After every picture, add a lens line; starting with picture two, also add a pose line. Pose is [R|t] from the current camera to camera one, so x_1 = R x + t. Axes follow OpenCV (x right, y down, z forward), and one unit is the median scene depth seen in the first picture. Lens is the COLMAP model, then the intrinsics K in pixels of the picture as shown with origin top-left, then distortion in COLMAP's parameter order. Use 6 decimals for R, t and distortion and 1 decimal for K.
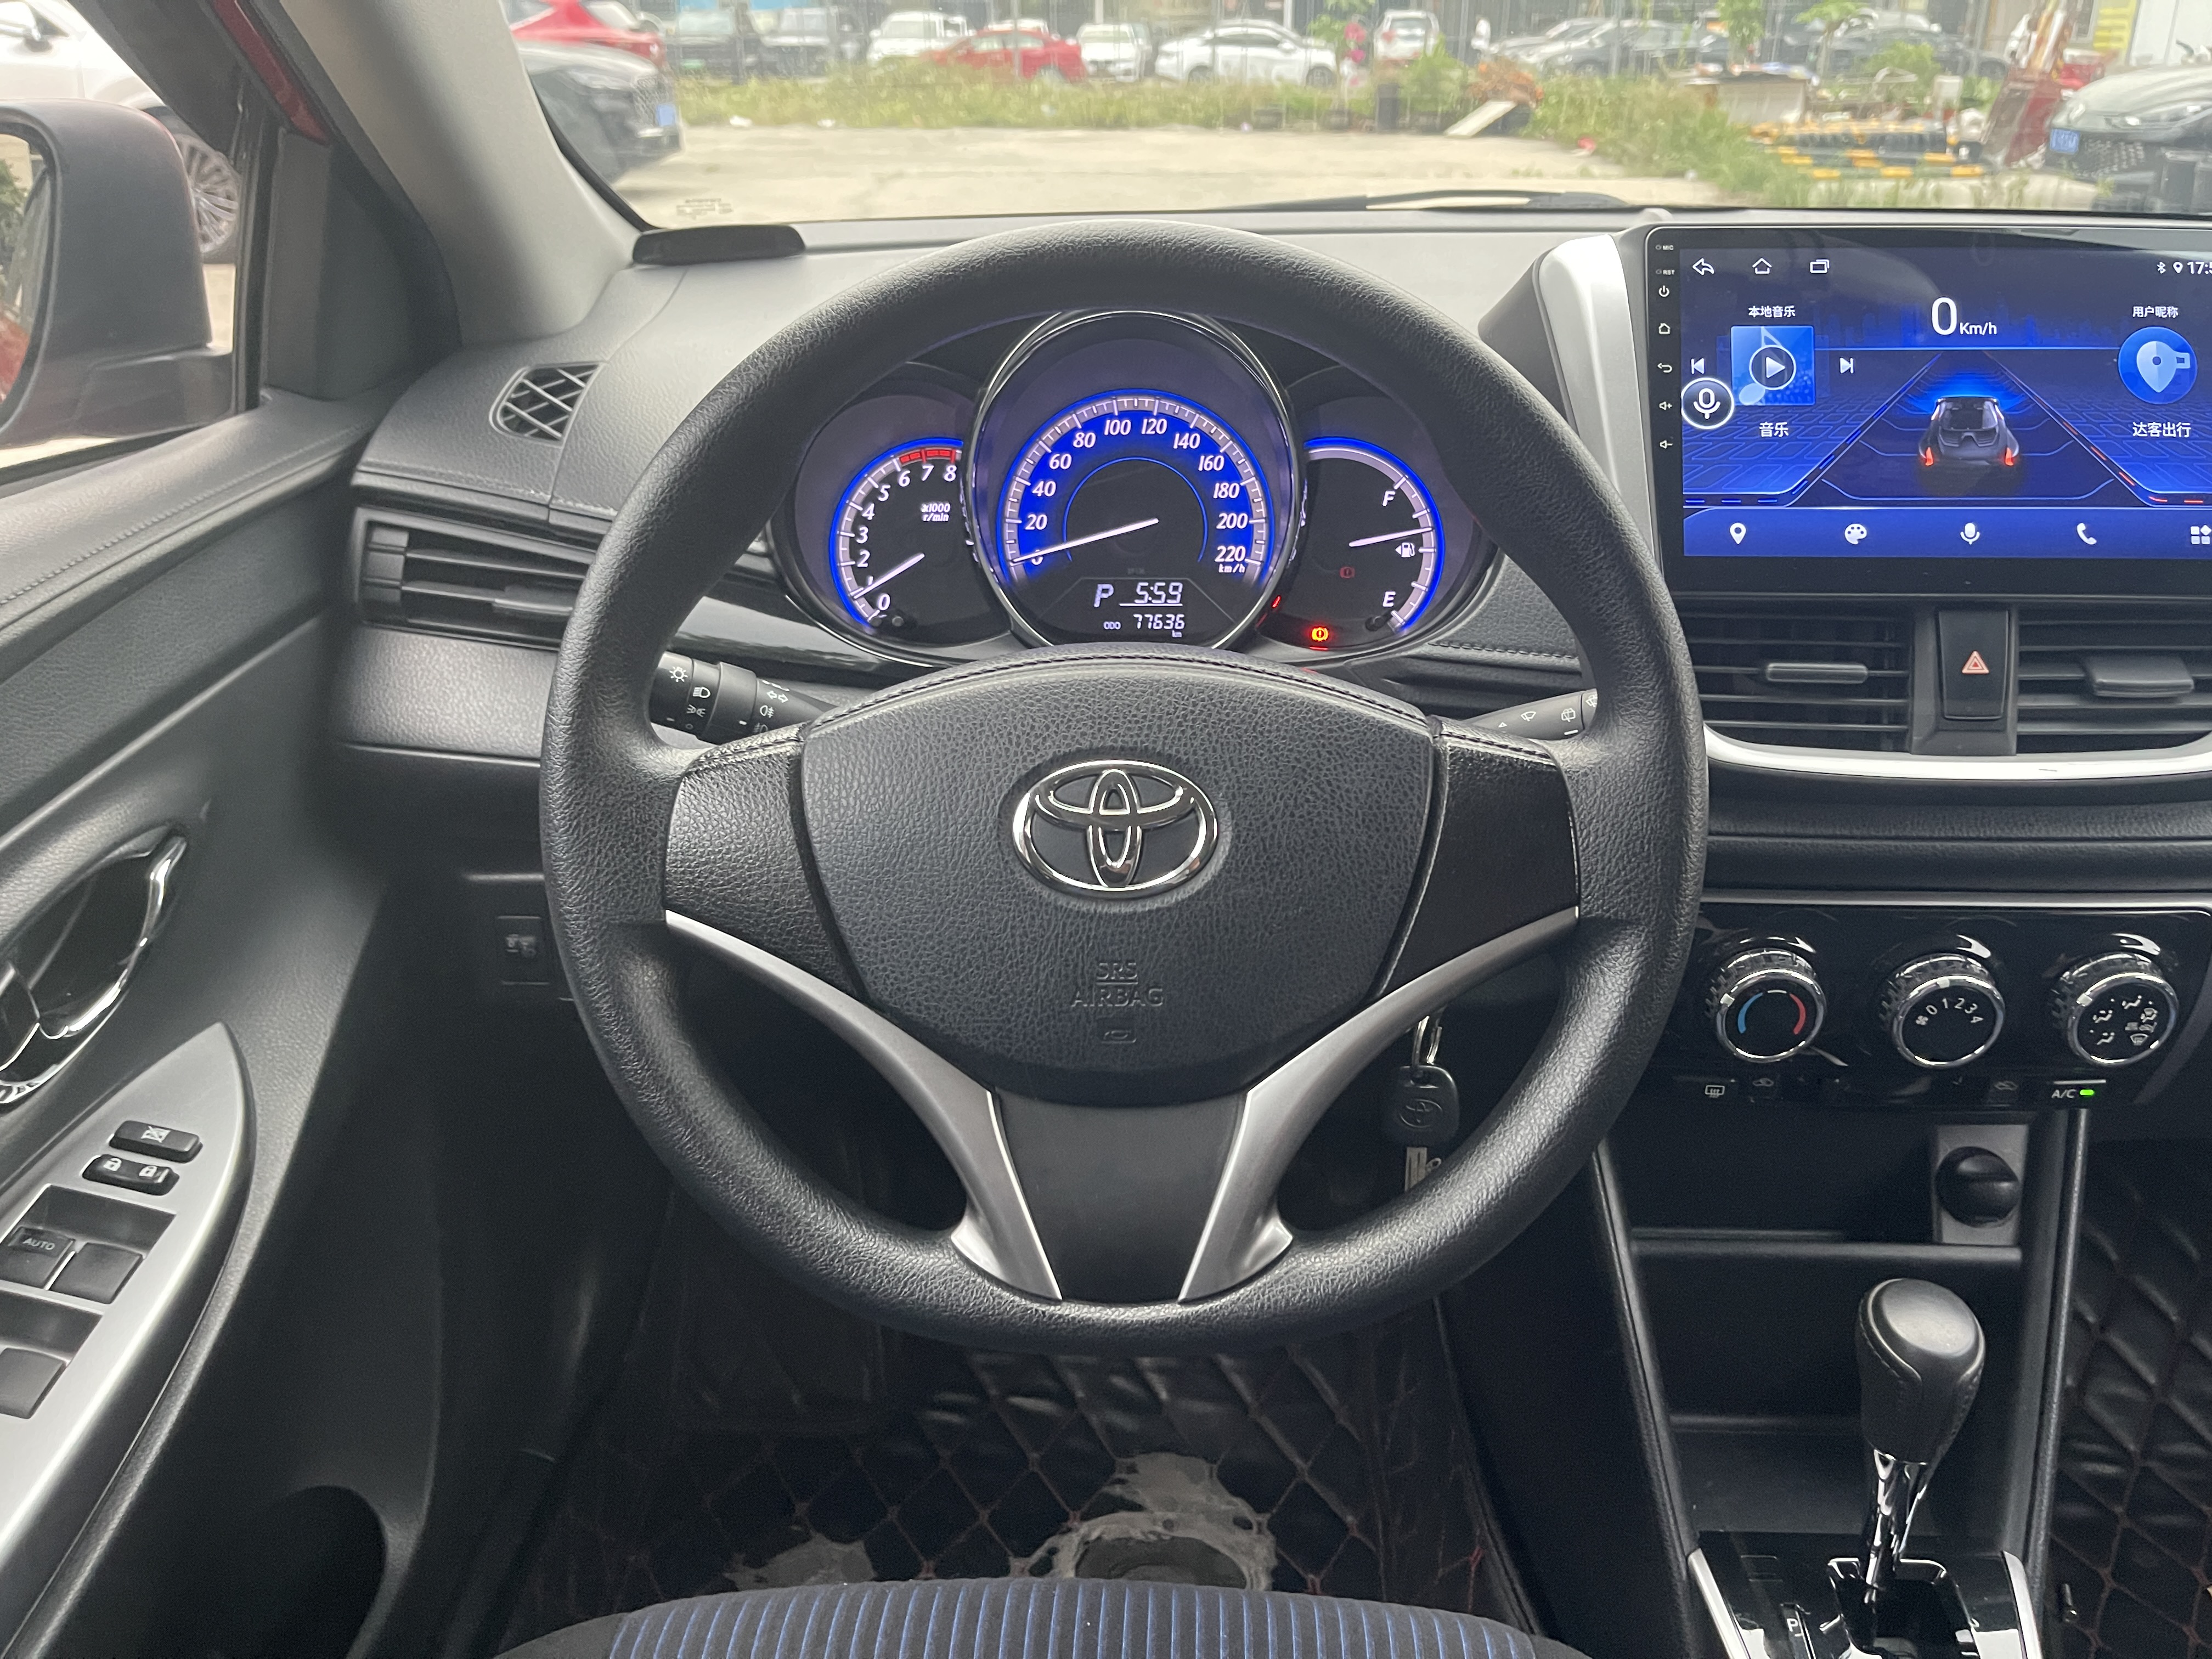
lens RADIAL K [[1700.3, 0, 1120.9], [0, 1700.3, 810.2], [0, 0, 1]] dist [0.066148, -0.090878]
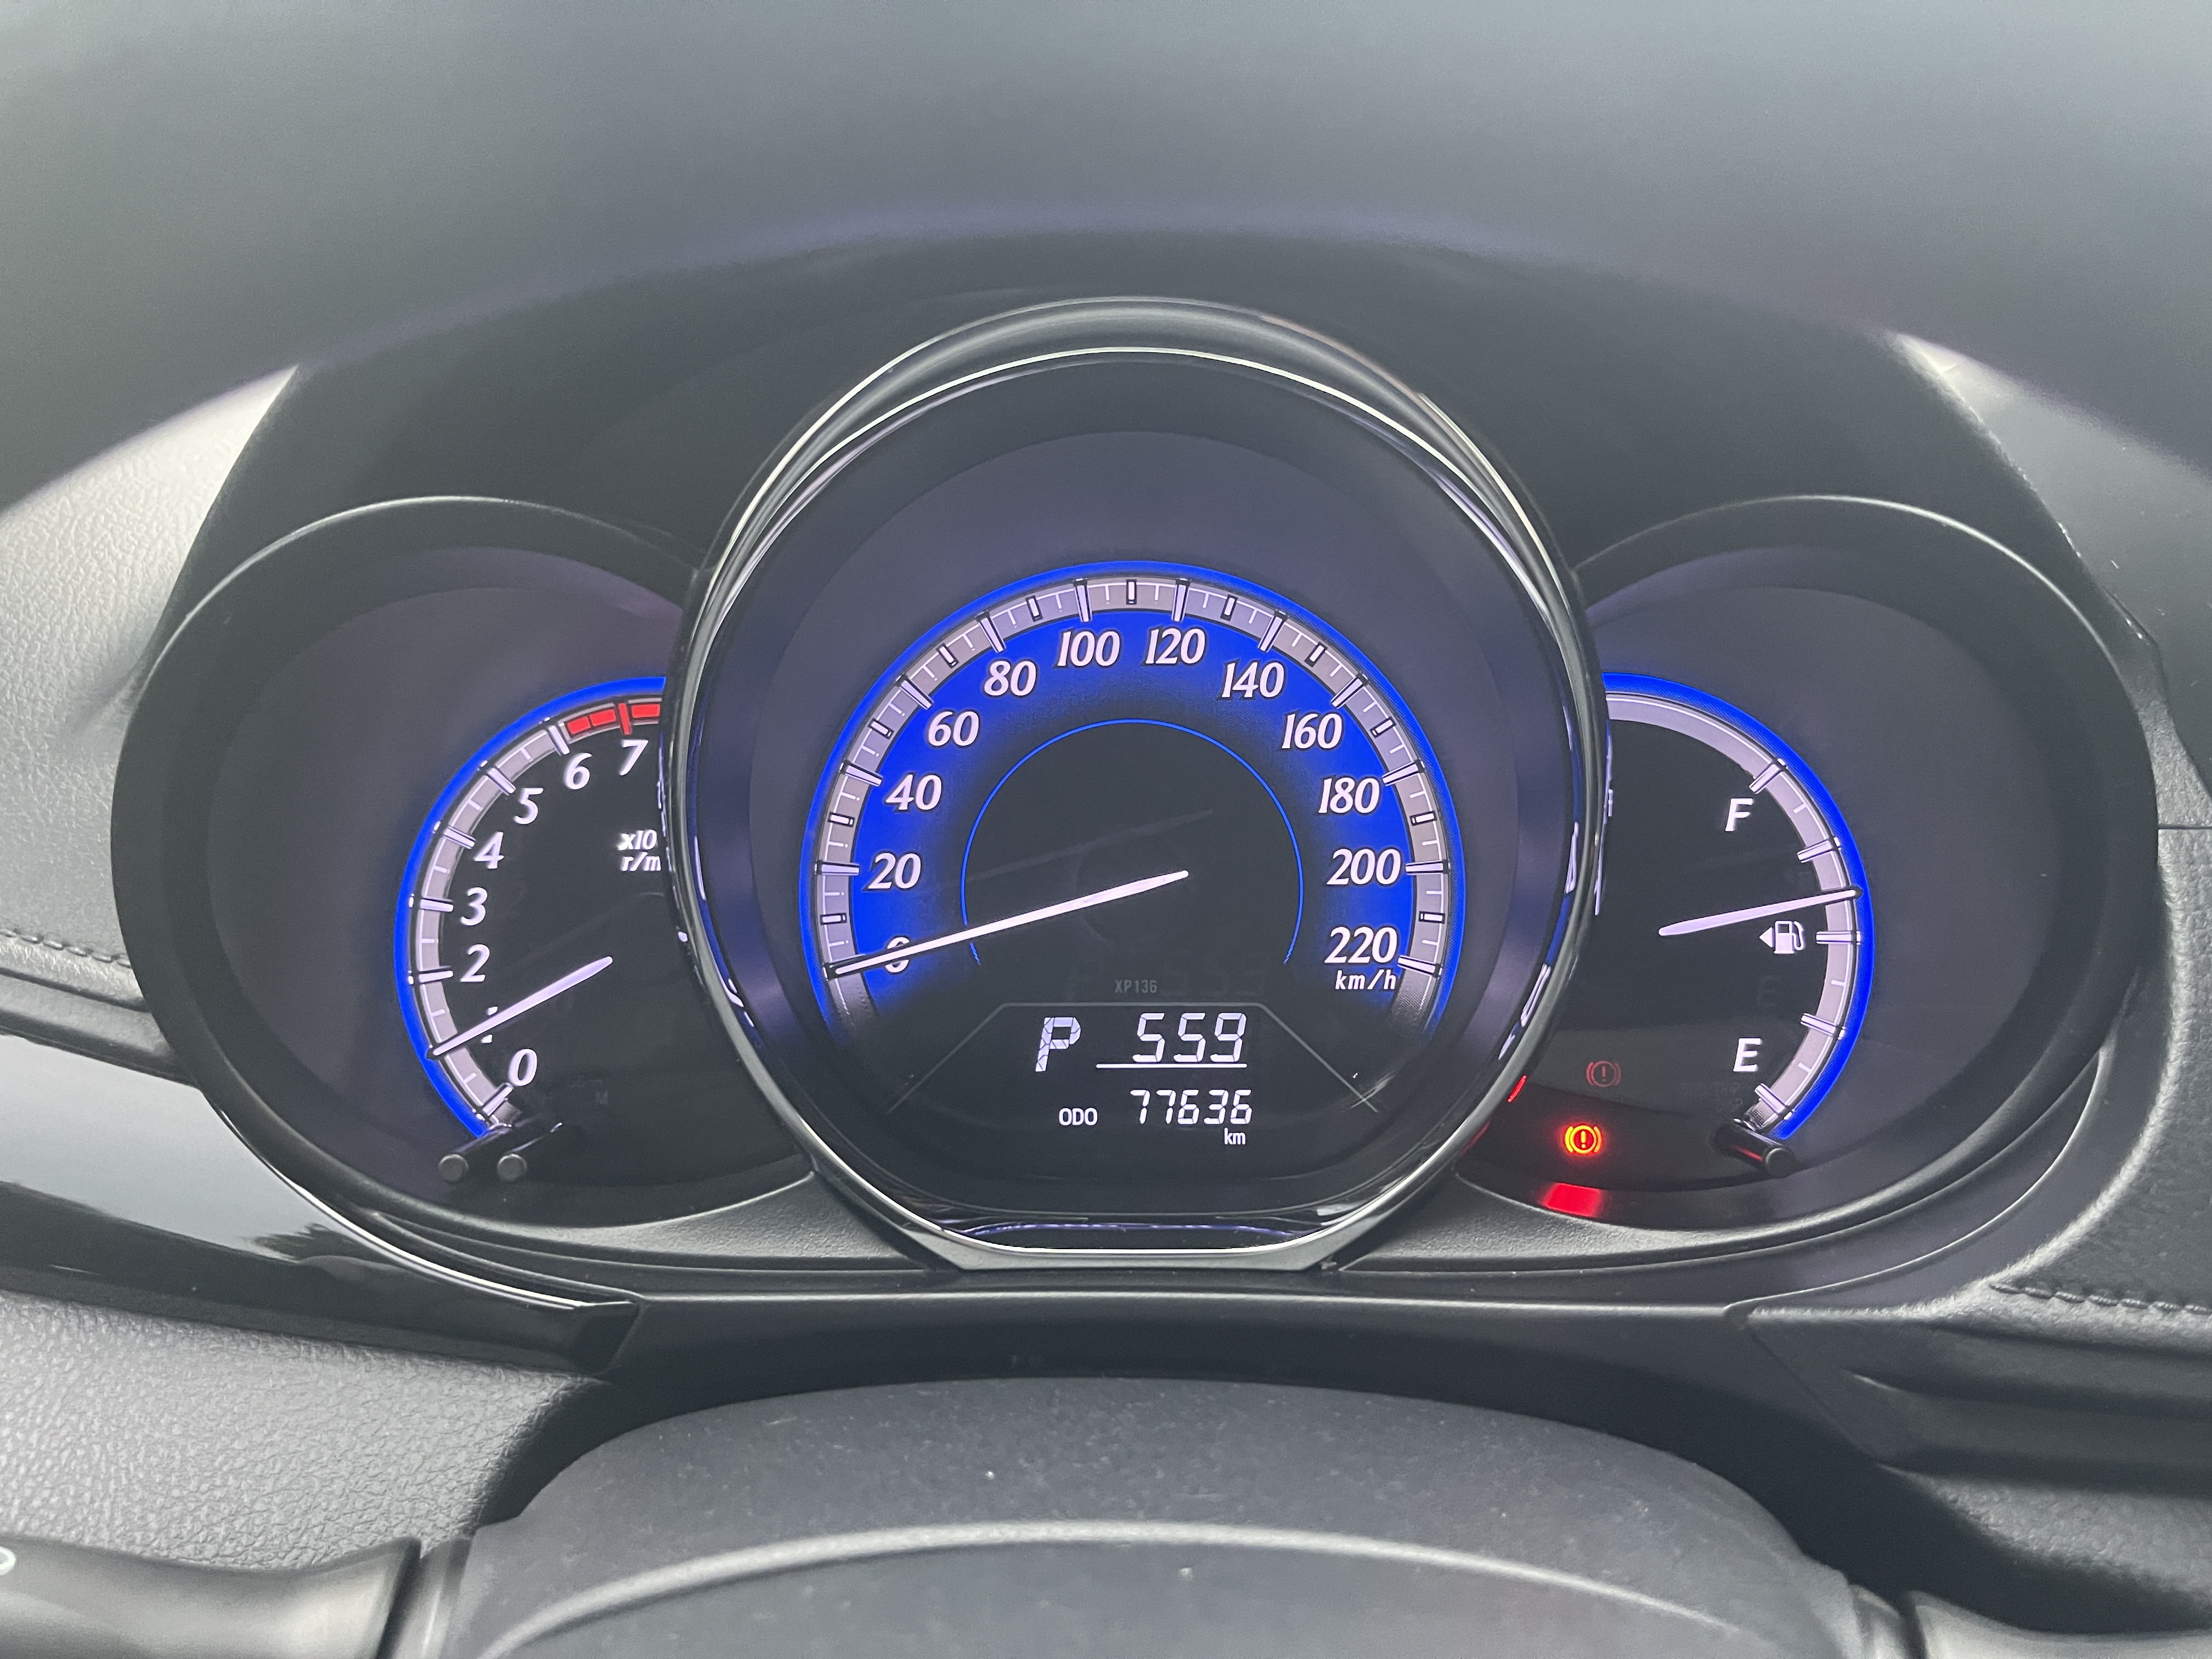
lens RADIAL K [[1700.3, 0, 1114.8], [0, 1700.3, 818.3], [0, 0, 1]] dist [0.066148, -0.090878]
pose [[0.999708, -0.006605, 0.023243, -0.005625], [0.008245, 0.997429, -0.071189, -0.151709], [-0.022713, 0.071360, 0.997192, 0.579276]]
